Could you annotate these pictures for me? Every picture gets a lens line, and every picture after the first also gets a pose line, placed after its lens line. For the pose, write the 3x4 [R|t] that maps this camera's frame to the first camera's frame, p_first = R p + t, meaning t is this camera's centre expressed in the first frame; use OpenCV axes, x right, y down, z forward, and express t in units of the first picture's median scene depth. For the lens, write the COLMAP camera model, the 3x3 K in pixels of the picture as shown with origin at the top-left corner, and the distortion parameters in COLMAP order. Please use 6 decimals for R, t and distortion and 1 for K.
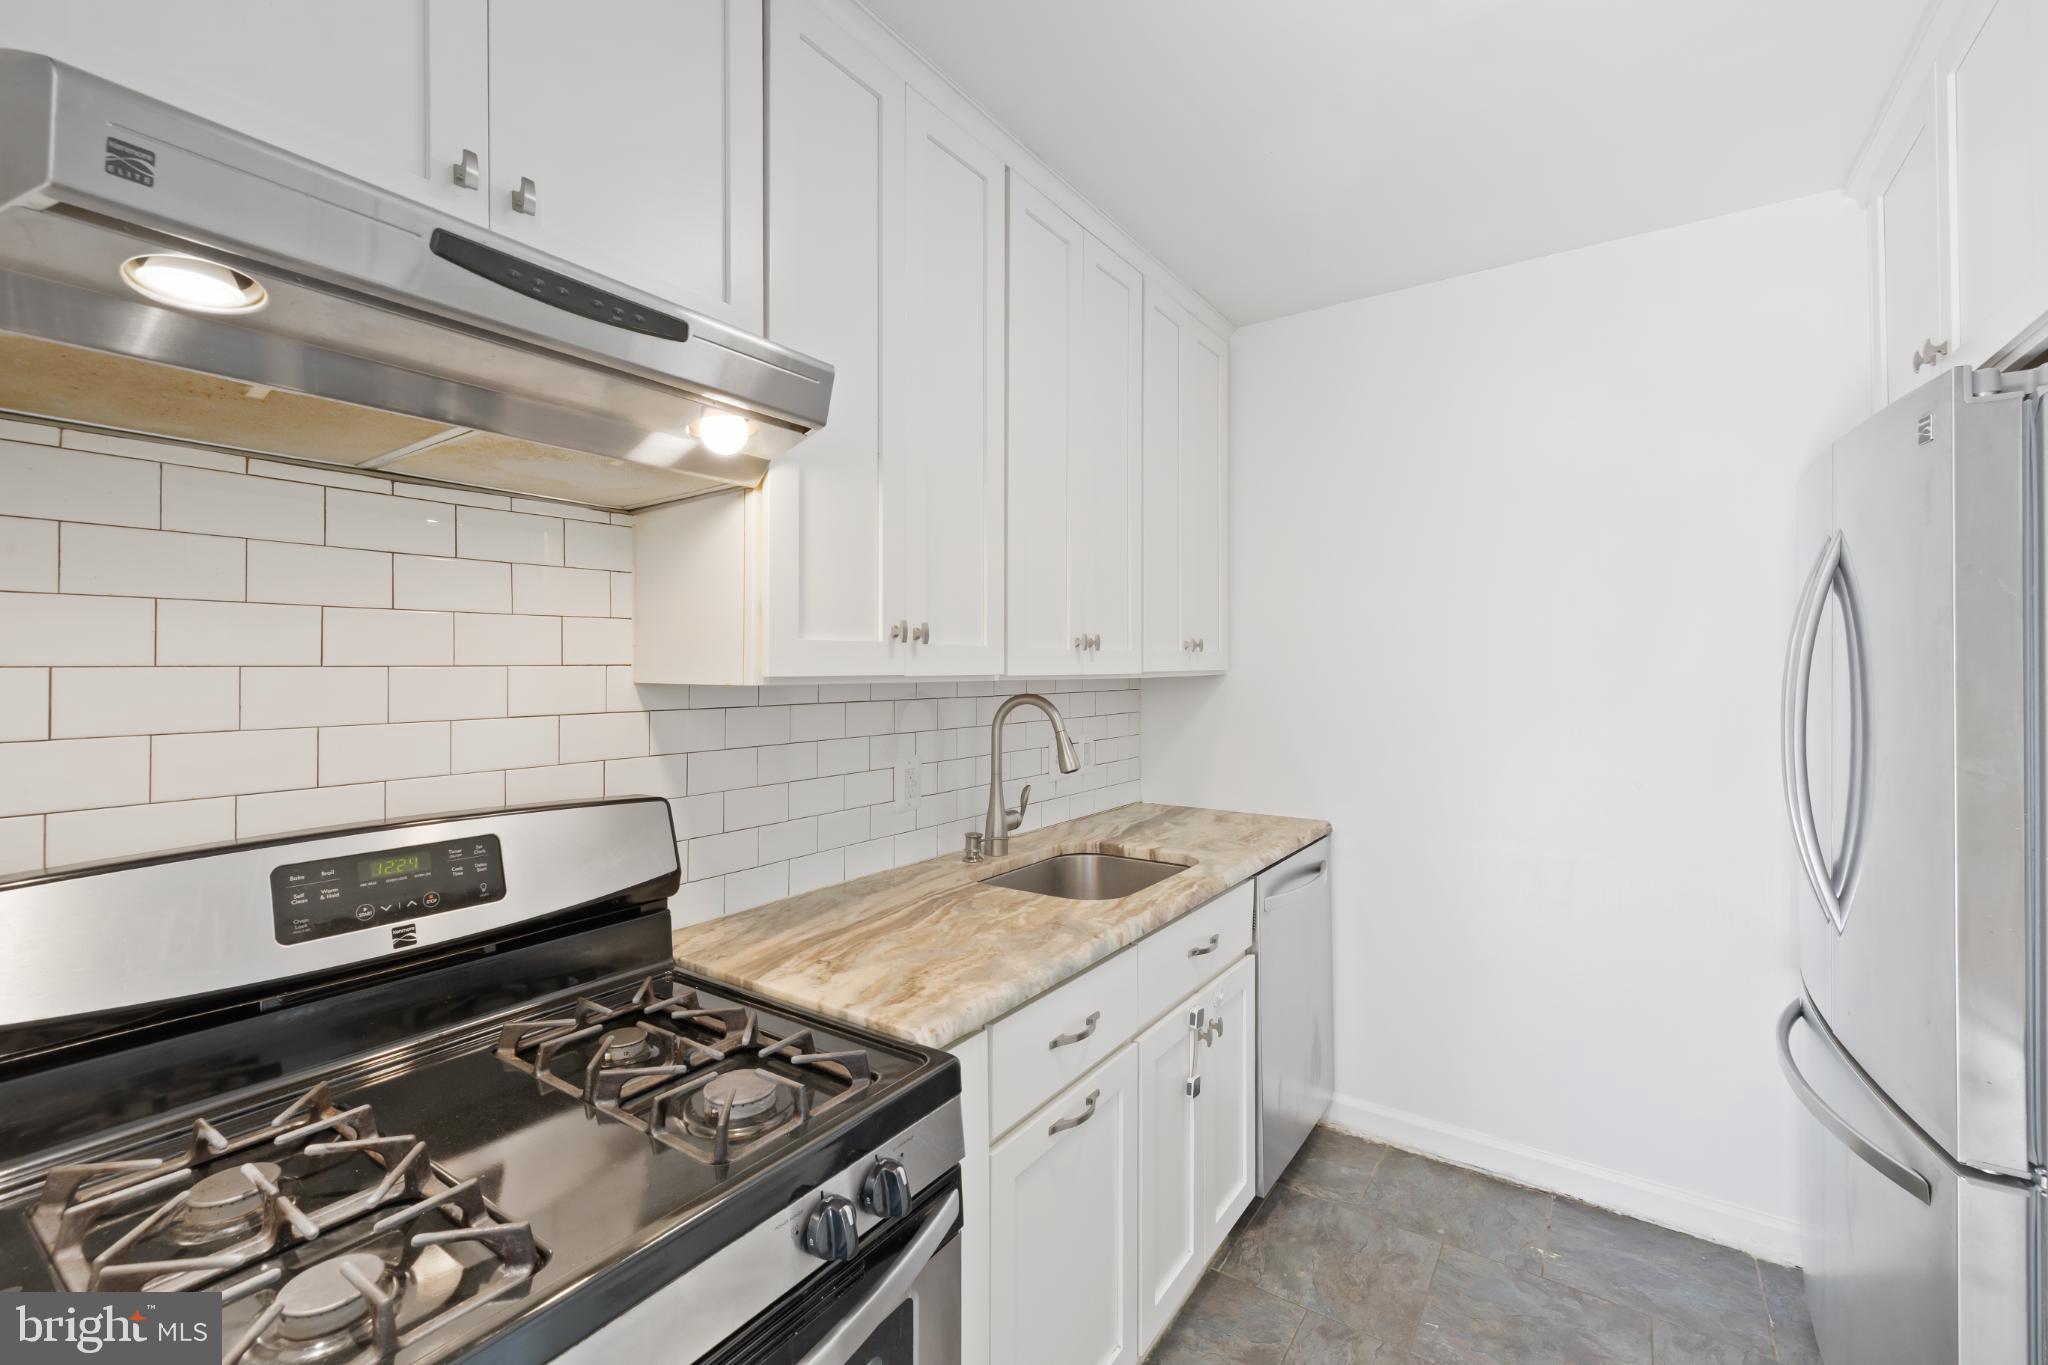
lens RADIAL K [[870.0, 0, 1001.2], [0, 870.0, 662.2], [0, 0, 1]] dist [0.003134, -0.001037]
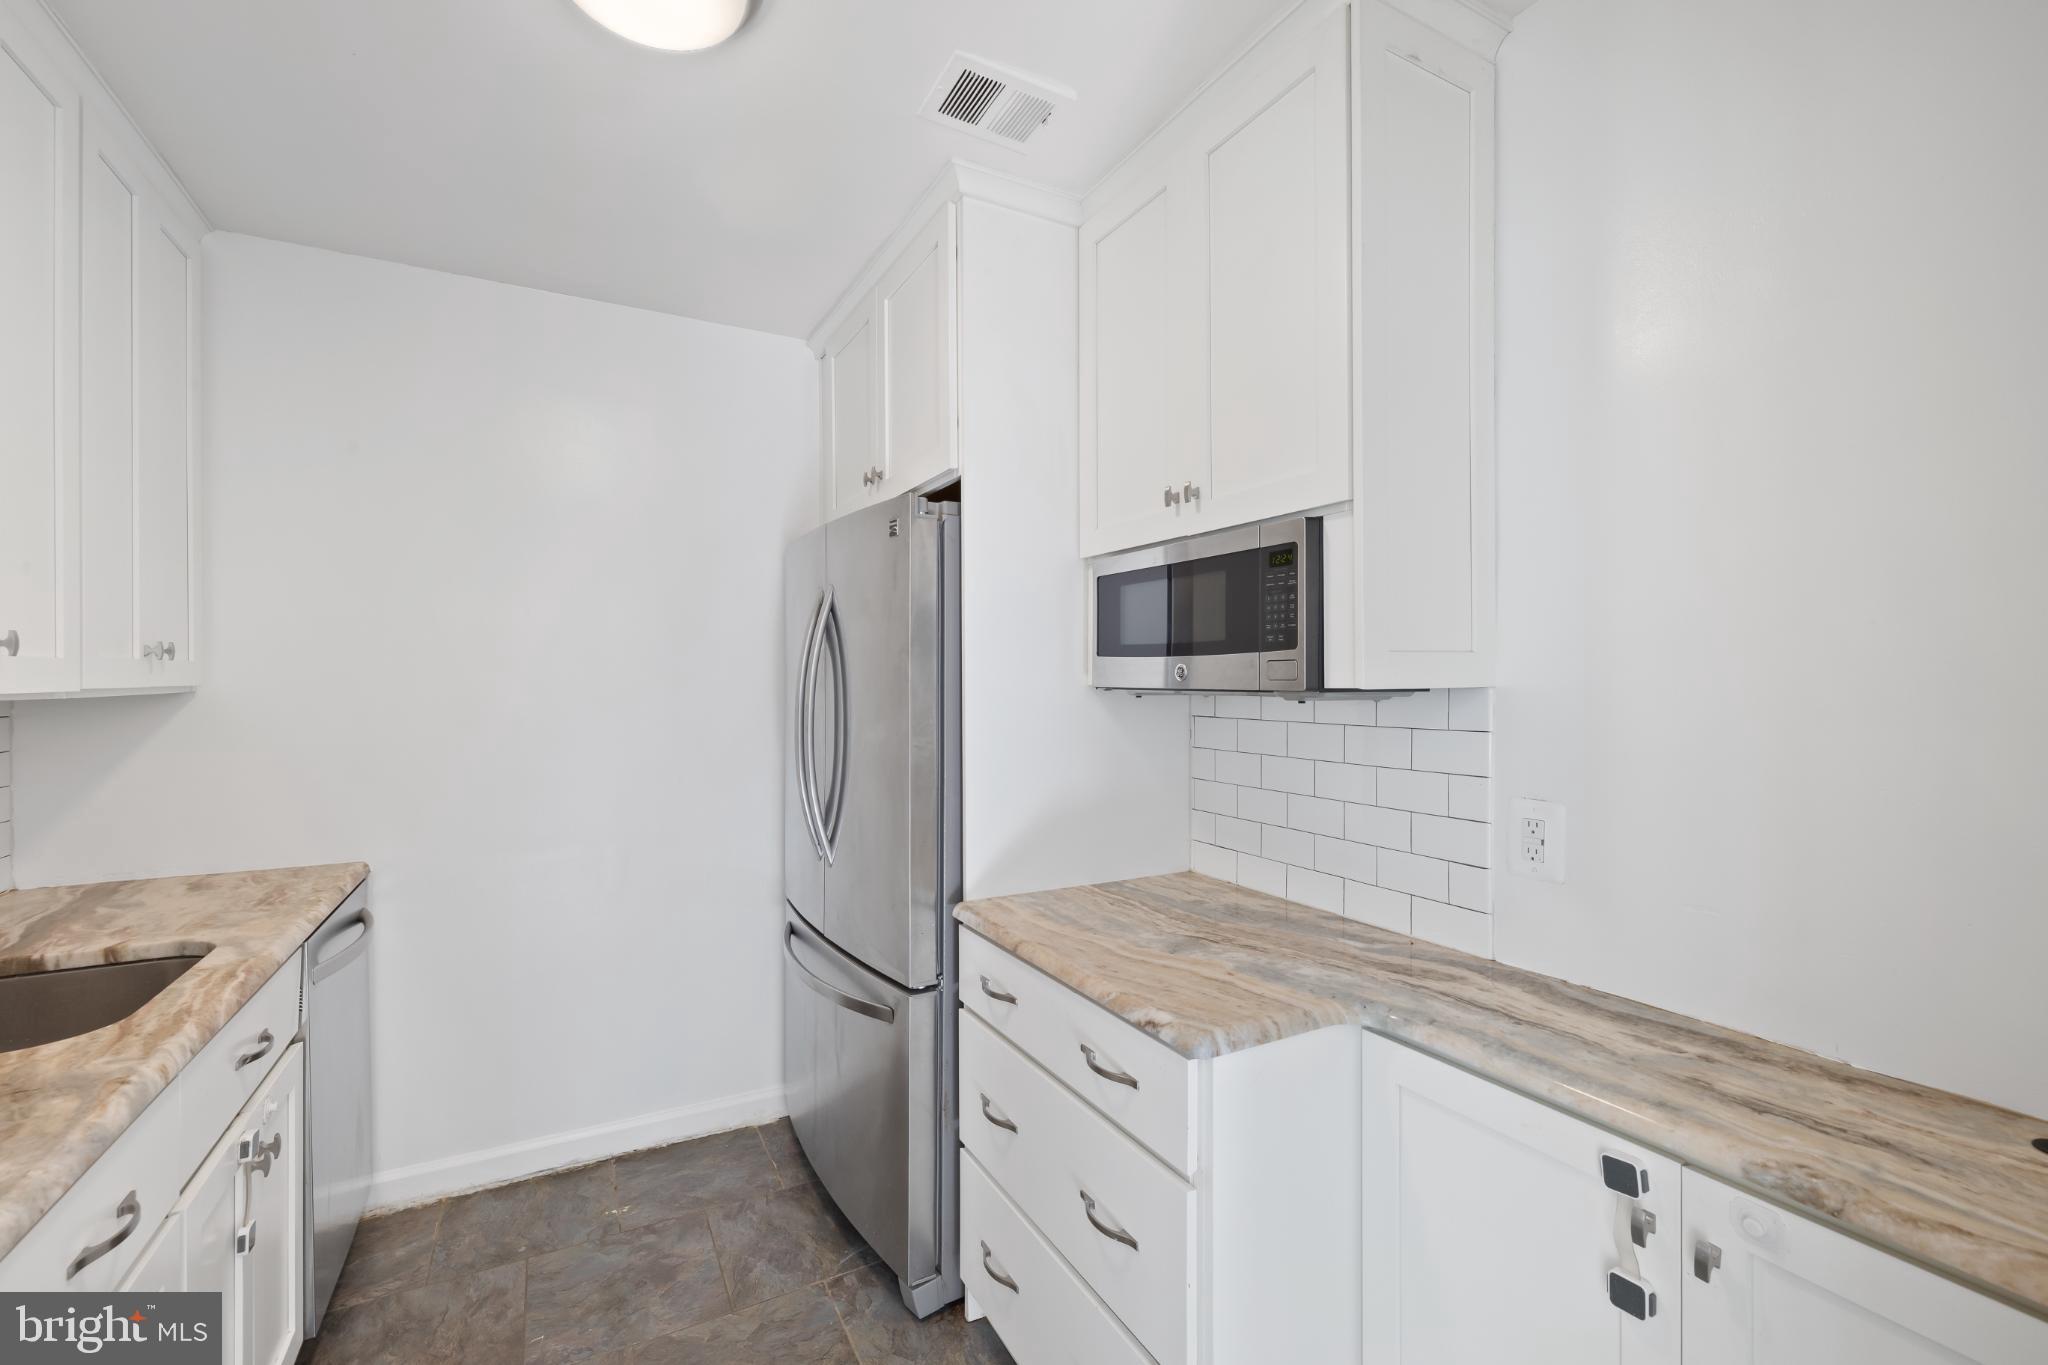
lens RADIAL K [[870.0, 0, 1011.7], [0, 870.0, 689.4], [0, 0, 1]] dist [0.003134, -0.001037]
pose [[0.443668, -0.008848, 0.896148, -0.141575], [-0.003446, 0.999927, 0.011579, 0.001600], [-0.896185, -0.008225, 0.443605, 0.069024]]
